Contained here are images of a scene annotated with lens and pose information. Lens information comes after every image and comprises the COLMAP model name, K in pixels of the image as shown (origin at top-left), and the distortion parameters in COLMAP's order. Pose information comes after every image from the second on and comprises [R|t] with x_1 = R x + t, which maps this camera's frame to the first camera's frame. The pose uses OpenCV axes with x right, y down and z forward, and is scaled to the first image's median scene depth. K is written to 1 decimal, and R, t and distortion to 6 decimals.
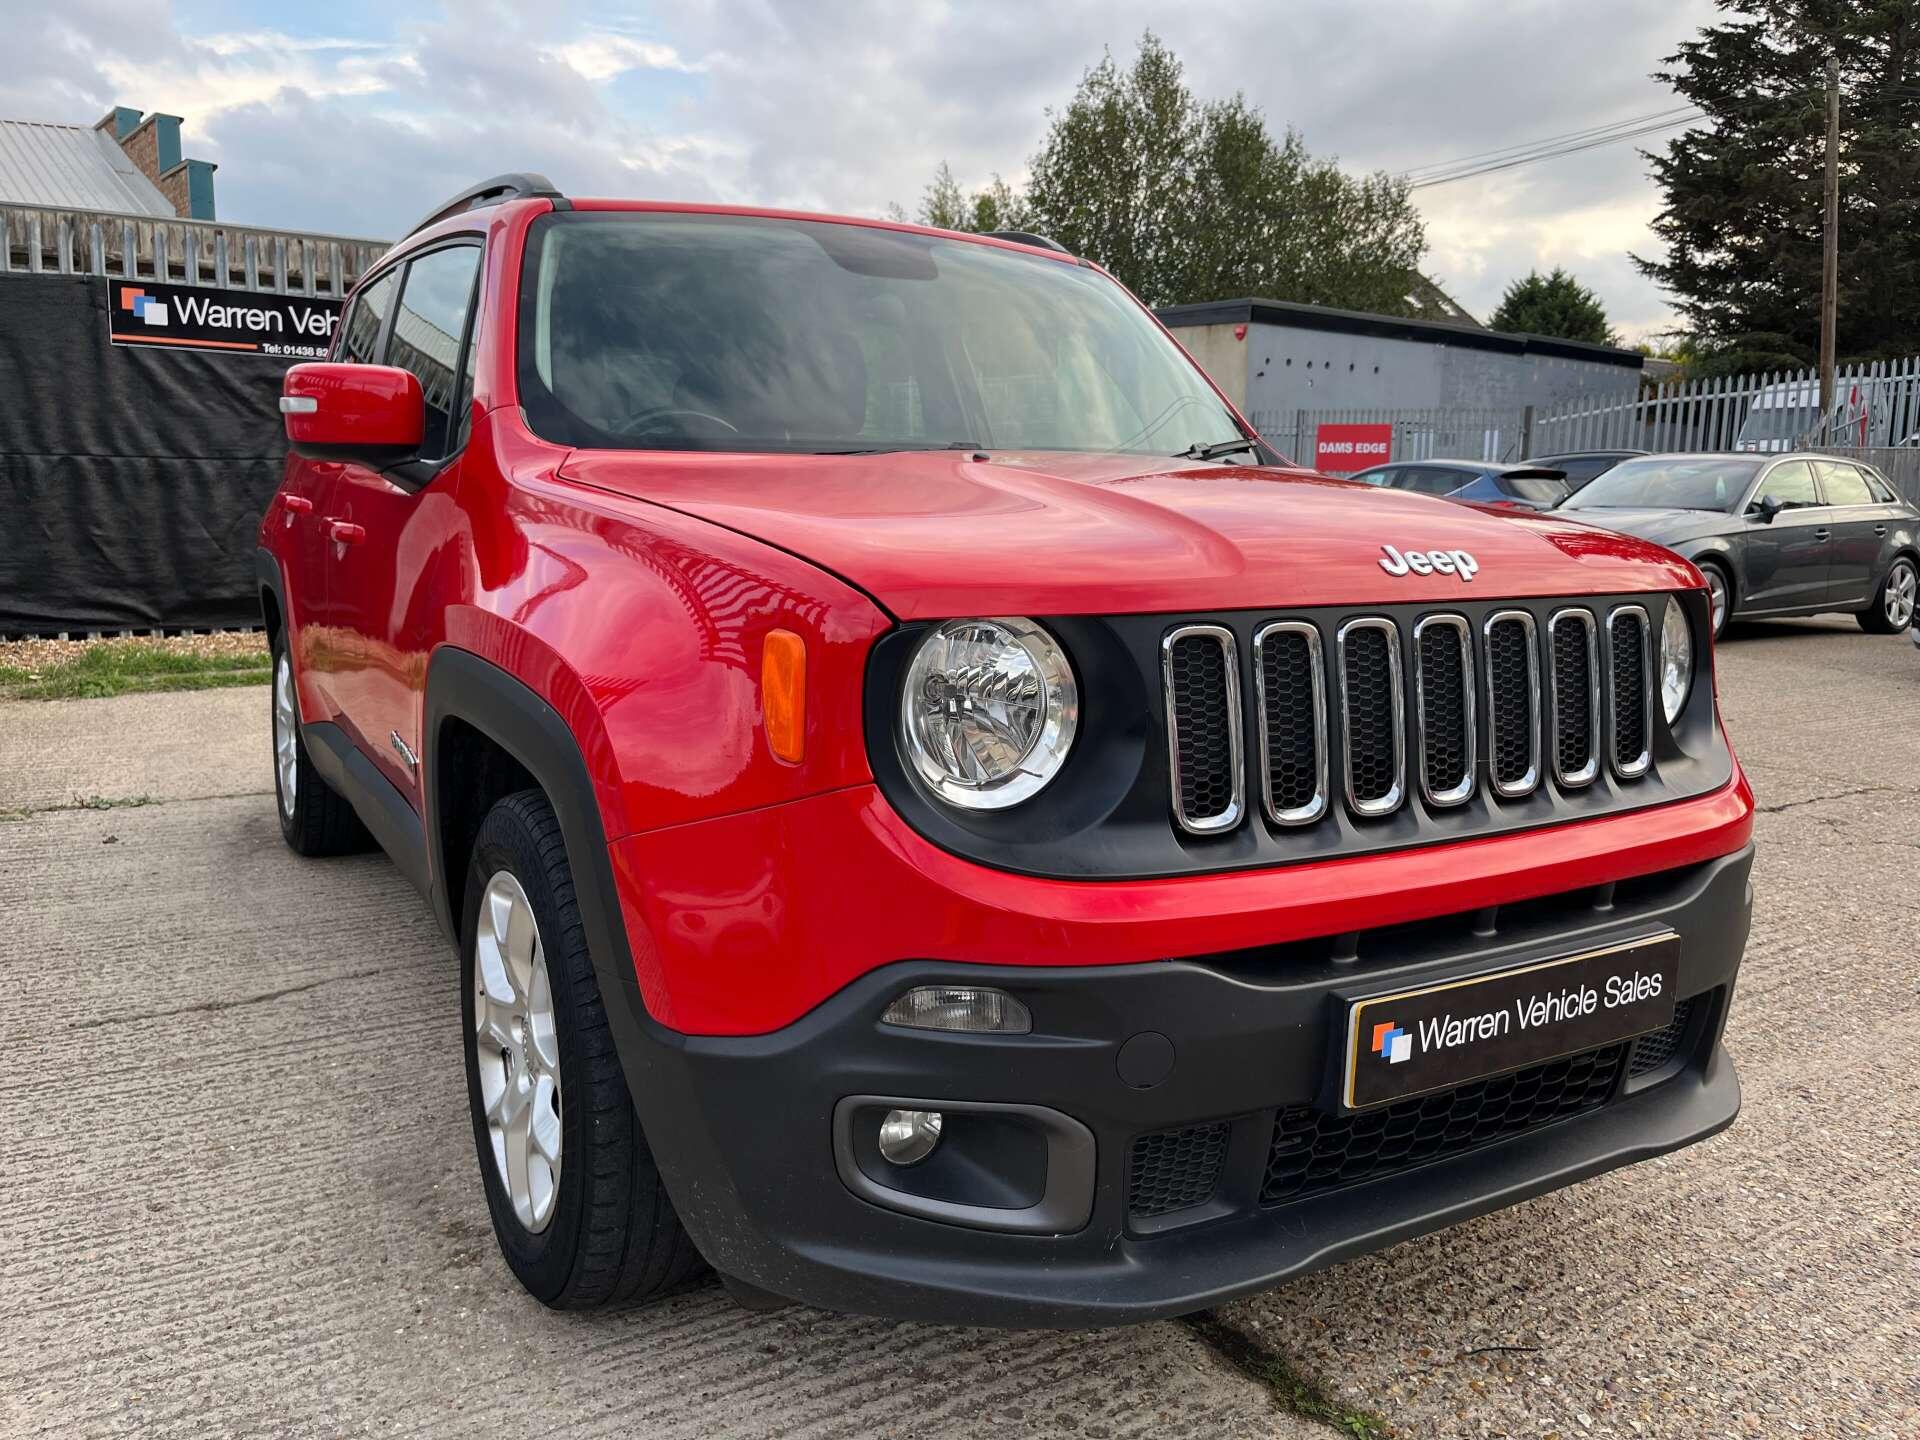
lens RADIAL K [[1445.6, 0, 966.8], [0, 1445.6, 711.7], [0, 0, 1]] dist [0.116045, -0.162437]
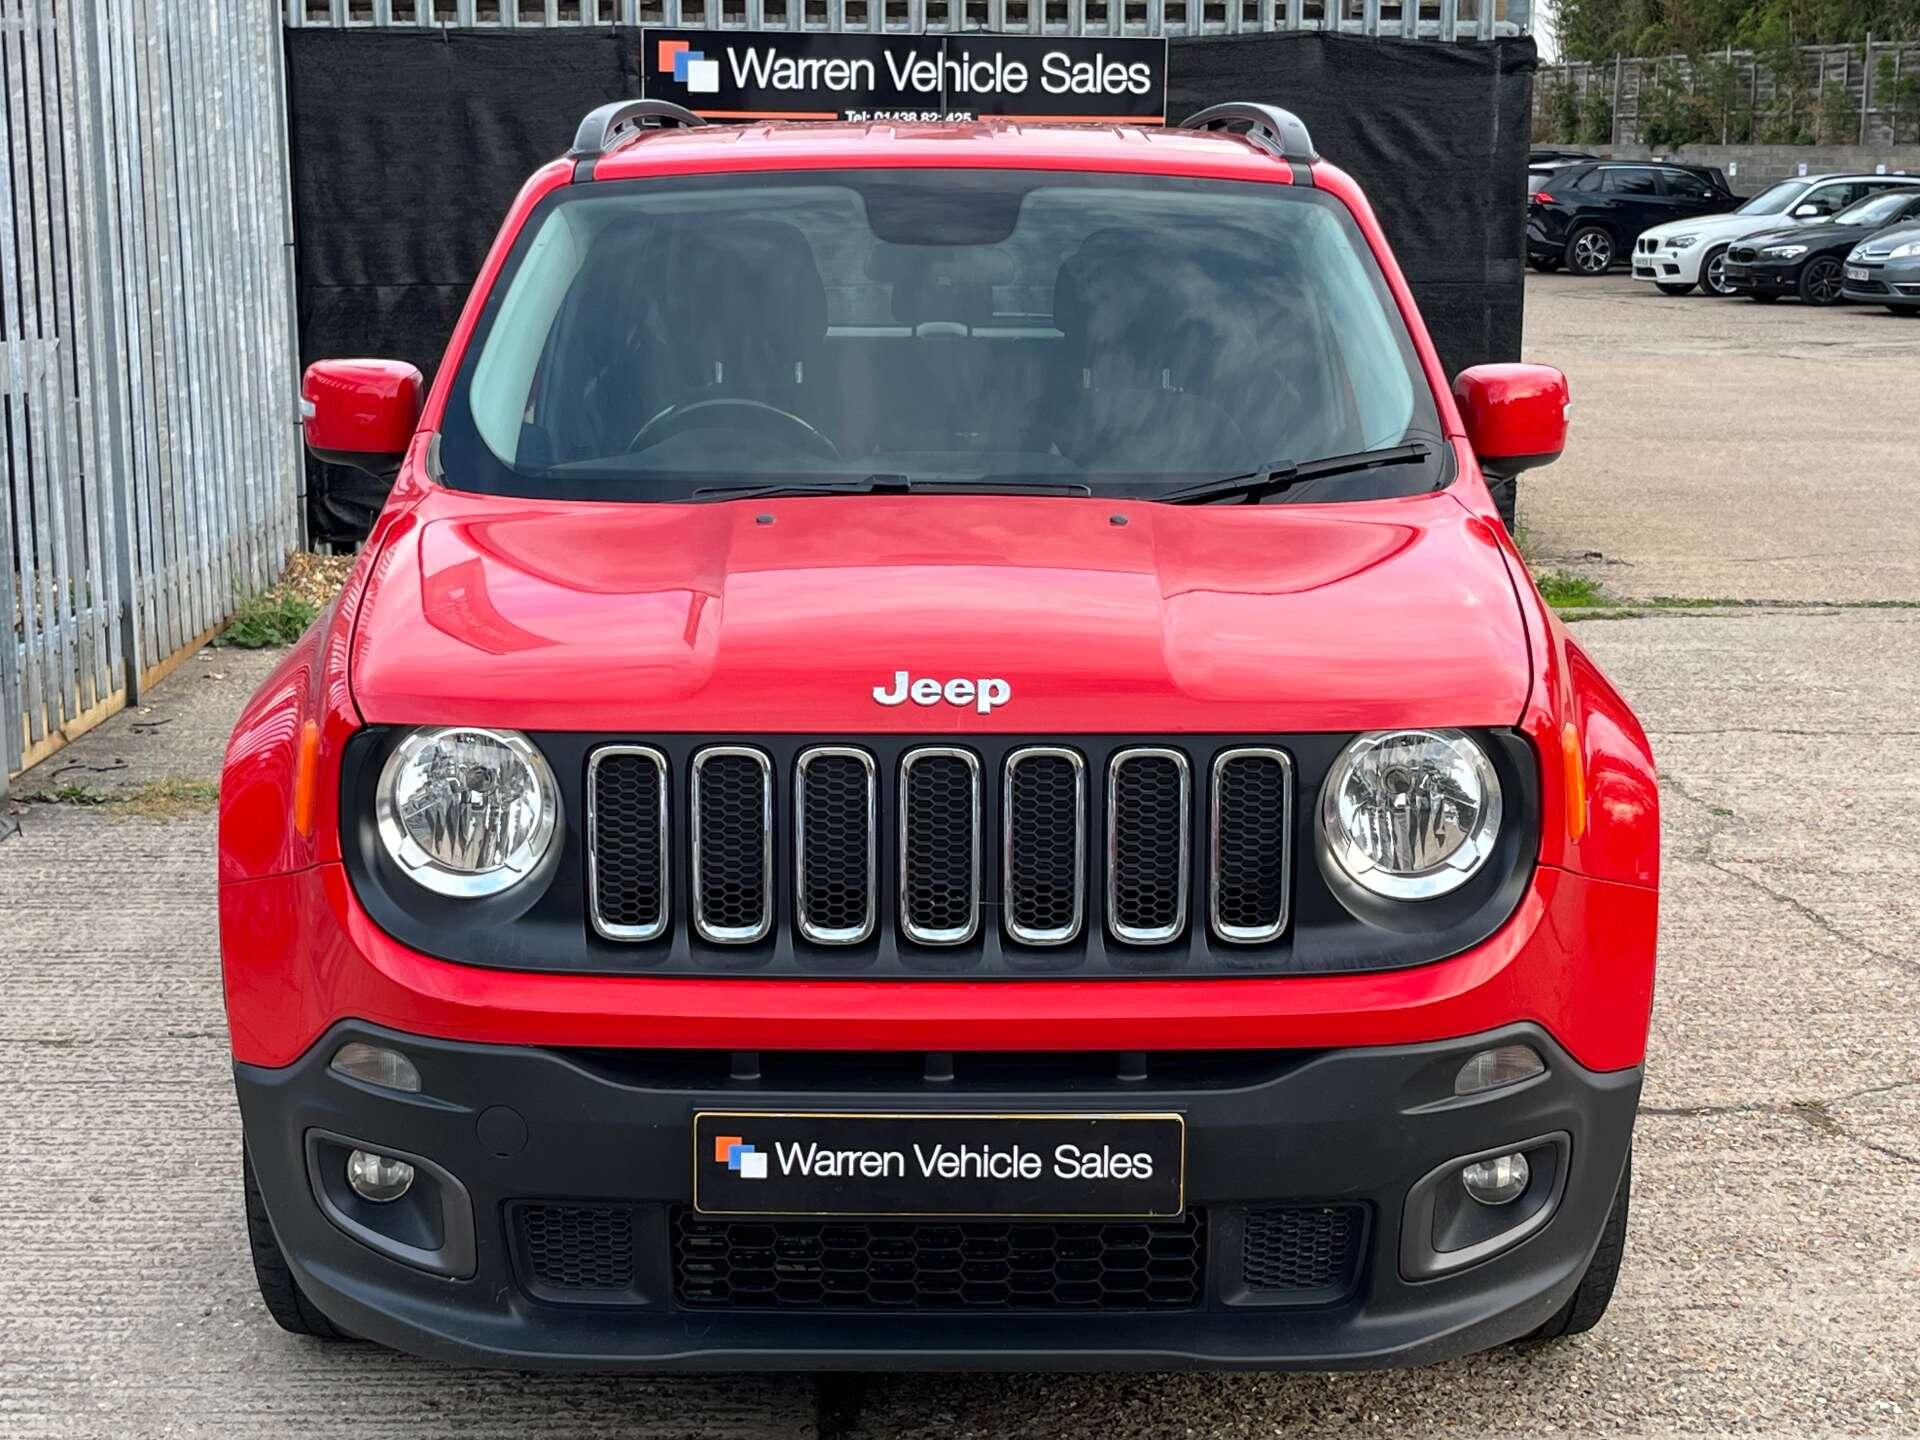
lens RADIAL K [[2977.0, 0, 967.8], [0, 2977.0, 726.4], [0, 0, 1]] dist [0.172486, -0.581143]
pose [[0.864033, 0.079655, -0.497093, 0.777400], [-0.069021, 0.996823, 0.039762, -0.094558], [0.498681, -0.000046, 0.866785, -0.410890]]
